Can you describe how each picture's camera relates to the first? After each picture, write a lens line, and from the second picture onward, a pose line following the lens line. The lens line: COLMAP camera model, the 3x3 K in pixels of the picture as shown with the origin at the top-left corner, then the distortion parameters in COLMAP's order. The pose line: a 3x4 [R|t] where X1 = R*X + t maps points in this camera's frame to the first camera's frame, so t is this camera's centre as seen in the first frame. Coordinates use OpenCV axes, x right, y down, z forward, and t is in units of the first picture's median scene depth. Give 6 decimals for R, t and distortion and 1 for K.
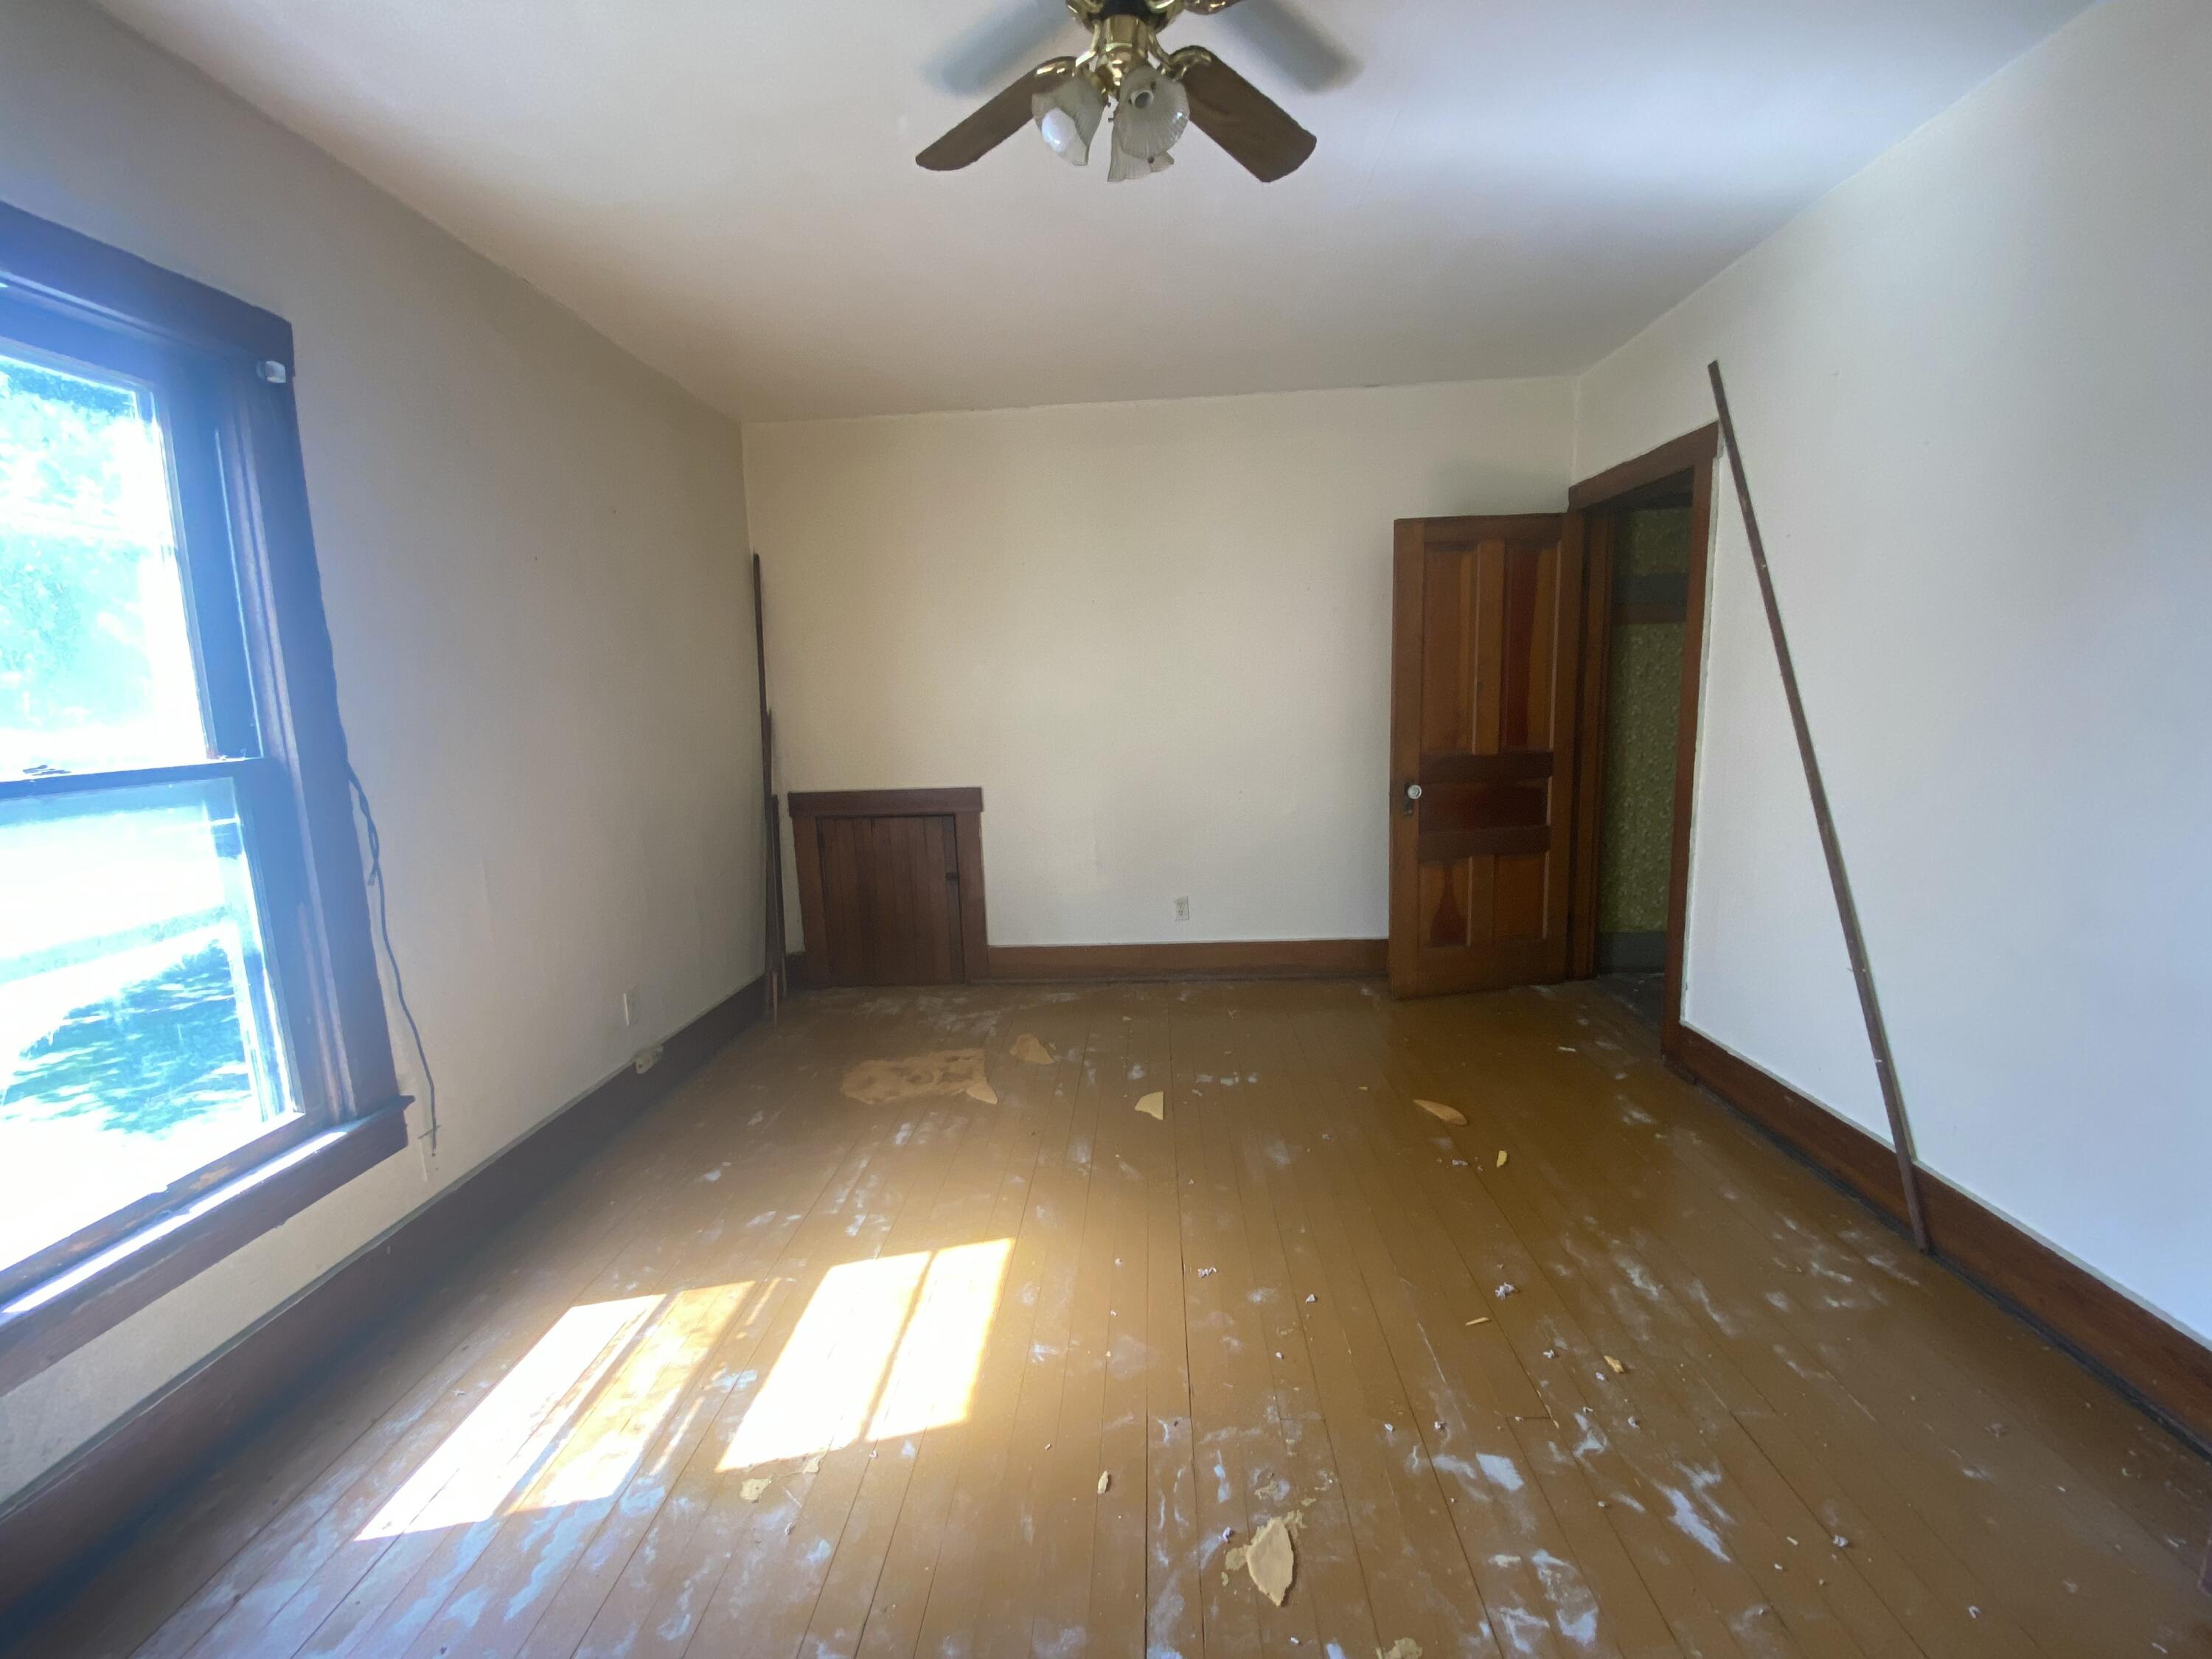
lens RADIAL K [[887.6, 0, 1106.3], [0, 887.6, 839.1], [0, 0, 1]] dist [-0.021504, -0.005849]
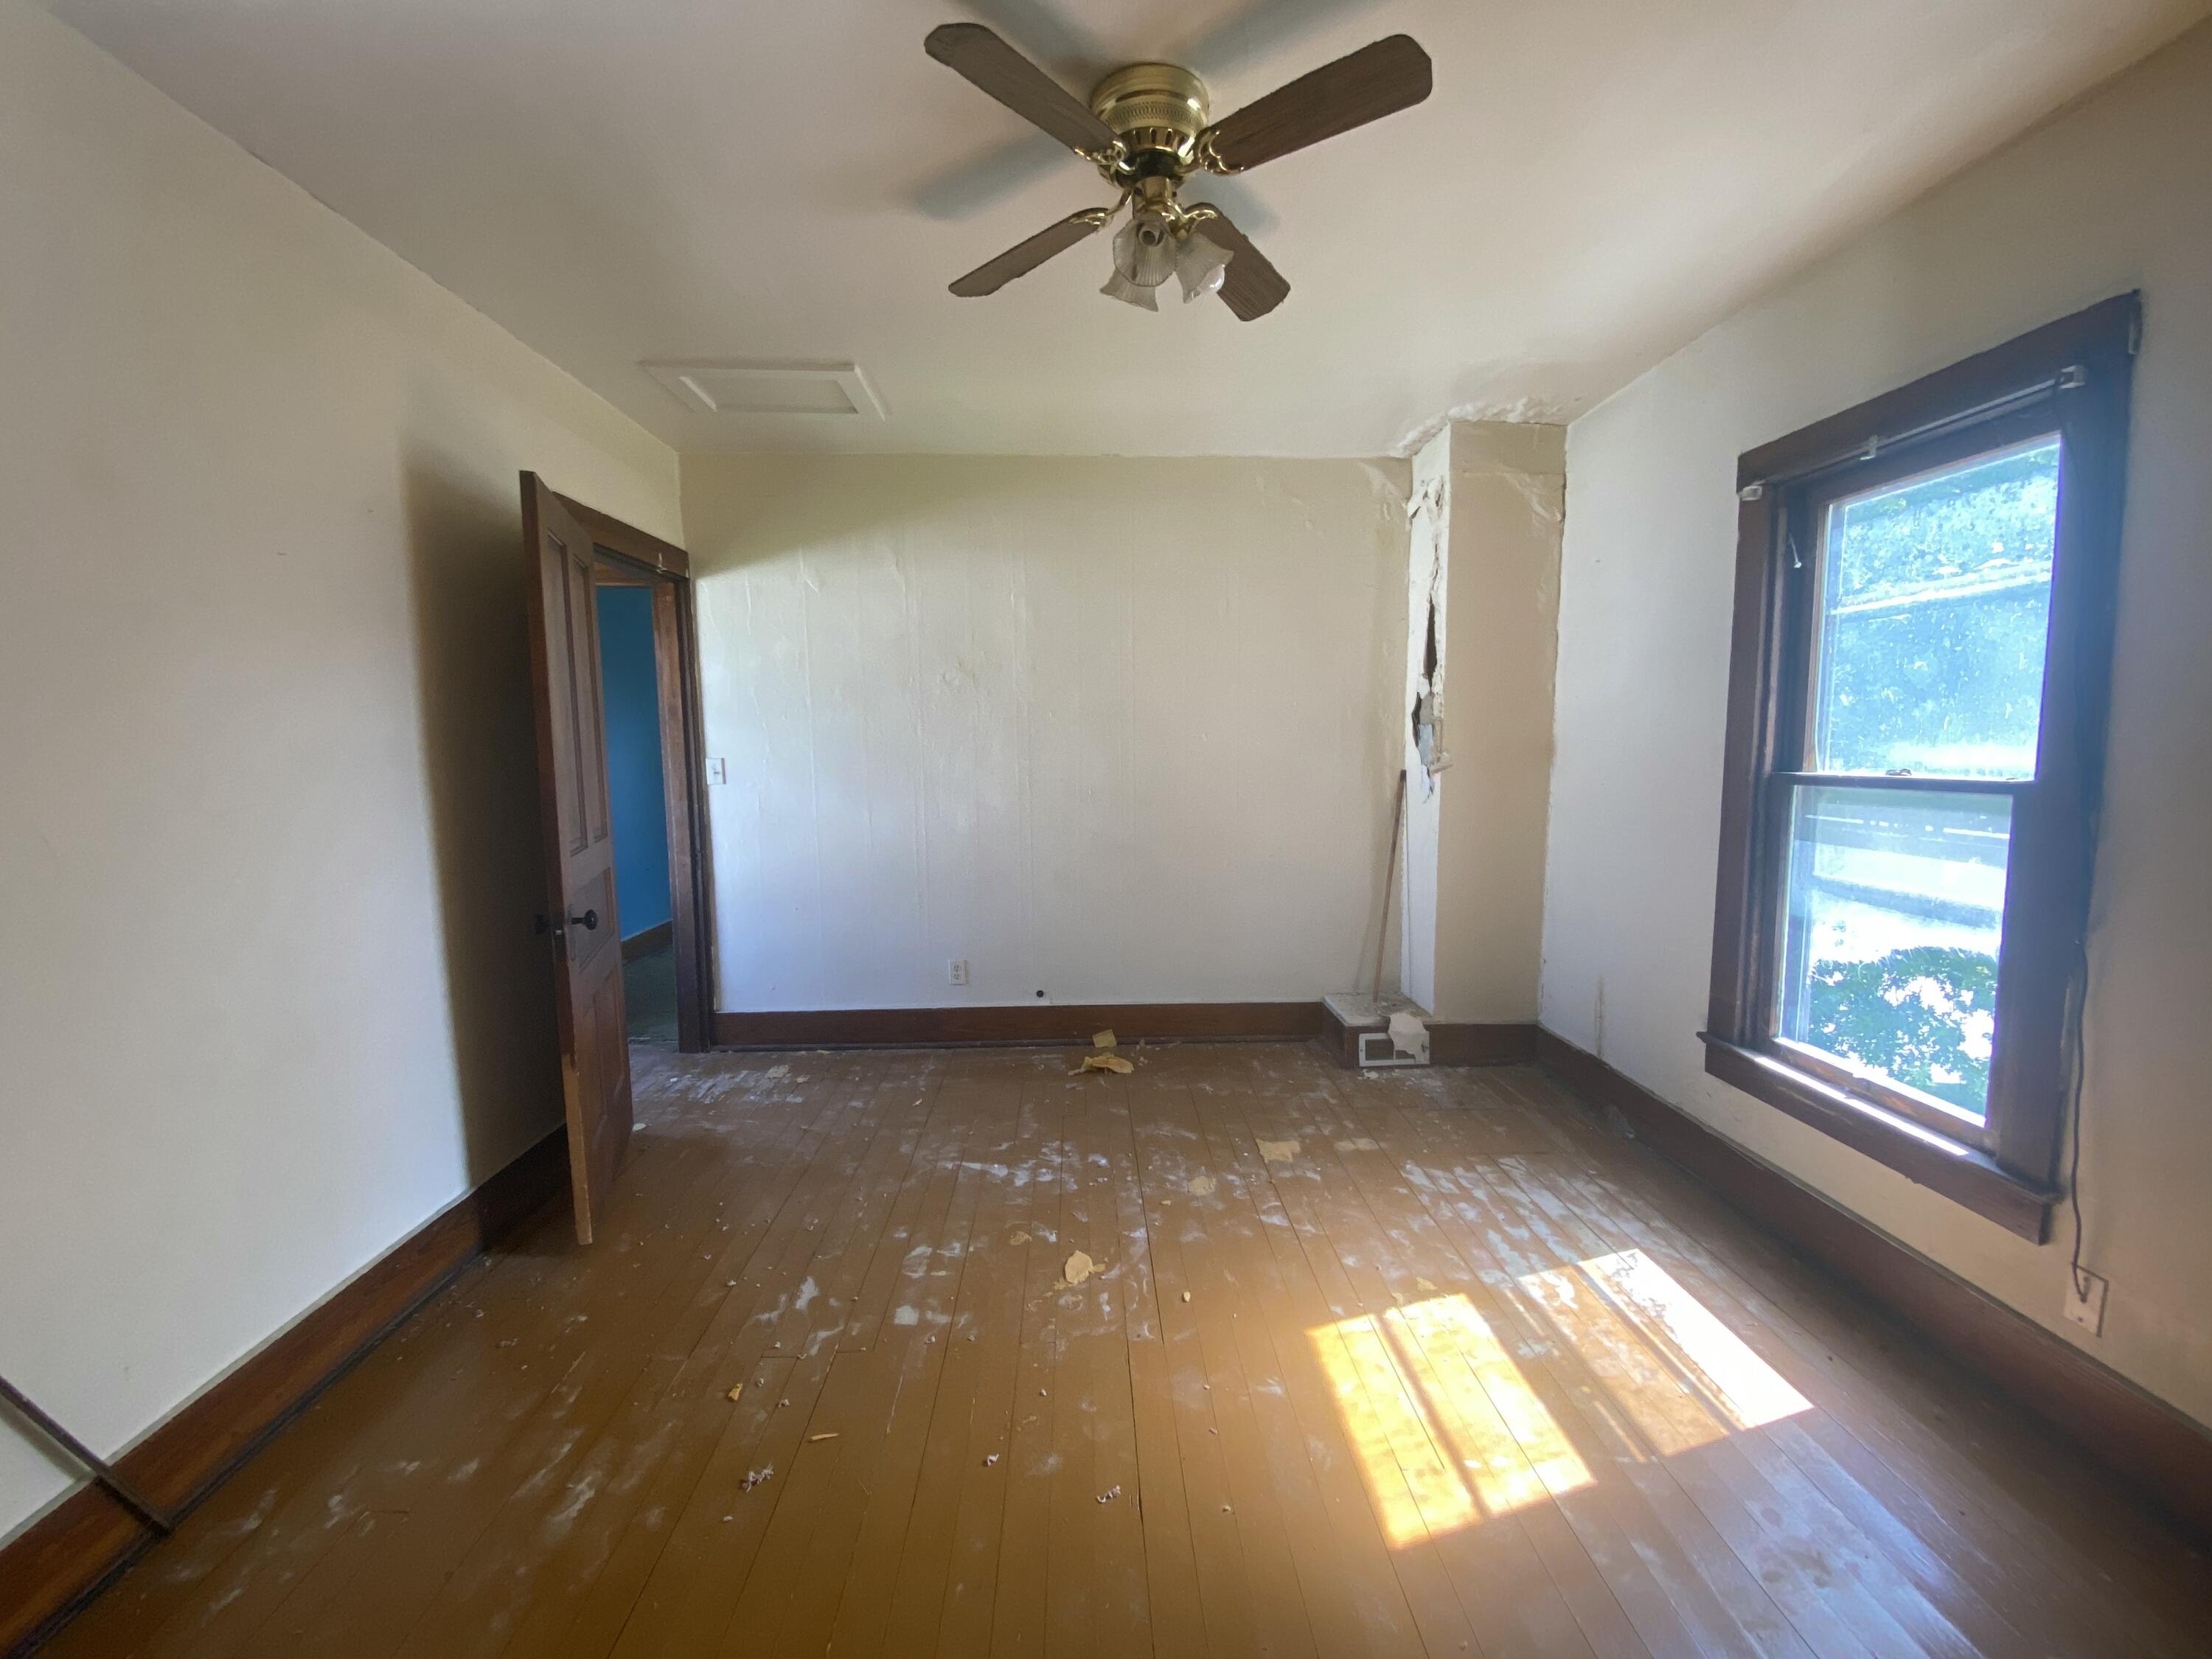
lens RADIAL K [[887.6, 0, 1107.1], [0, 887.6, 828.1], [0, 0, 1]] dist [-0.021504, -0.005849]
pose [[-0.995761, 0.051769, -0.076030, 0.187390], [0.031152, 0.967538, 0.250800, -0.359599], [0.086546, 0.247368, -0.965049, 2.081849]]
